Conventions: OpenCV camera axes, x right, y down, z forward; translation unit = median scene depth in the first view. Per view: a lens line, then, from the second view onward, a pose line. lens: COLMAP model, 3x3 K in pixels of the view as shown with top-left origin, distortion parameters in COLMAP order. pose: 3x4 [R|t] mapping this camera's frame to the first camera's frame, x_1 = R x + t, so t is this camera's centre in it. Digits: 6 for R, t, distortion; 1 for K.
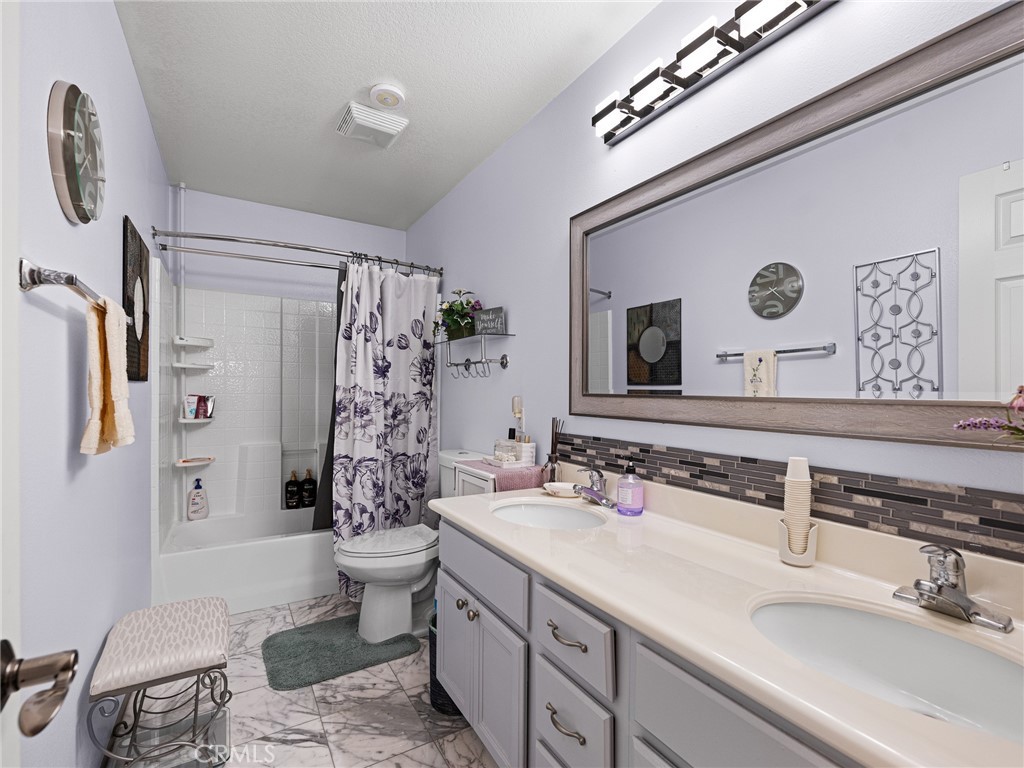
lens RADIAL K [[465.9, 0, 514.3], [0, 465.9, 382.5], [0, 0, 1]] dist [-0.001660, 0.000620]
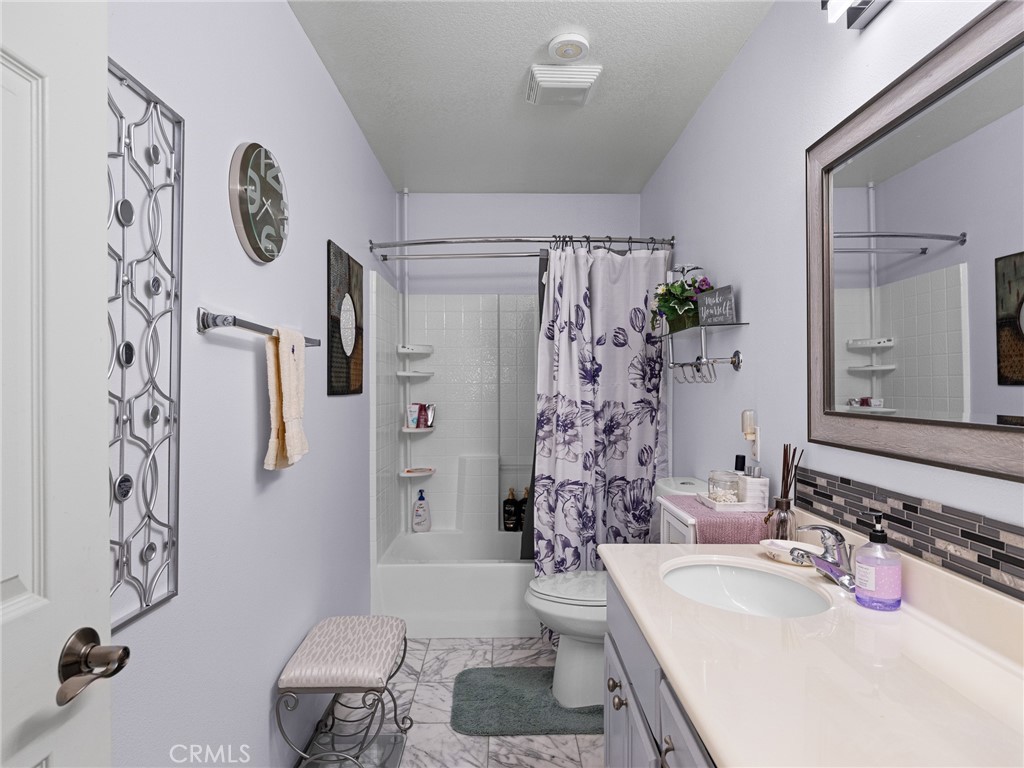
lens RADIAL K [[596.5, 0, 513.2], [0, 596.5, 373.7], [0, 0, 1]] dist [0.017248, -0.020669]
pose [[0.861926, -0.023010, -0.506512, 0.141571], [0.020460, 0.999734, -0.010600, -0.021049], [0.506621, -0.001227, 0.862168, 0.026964]]
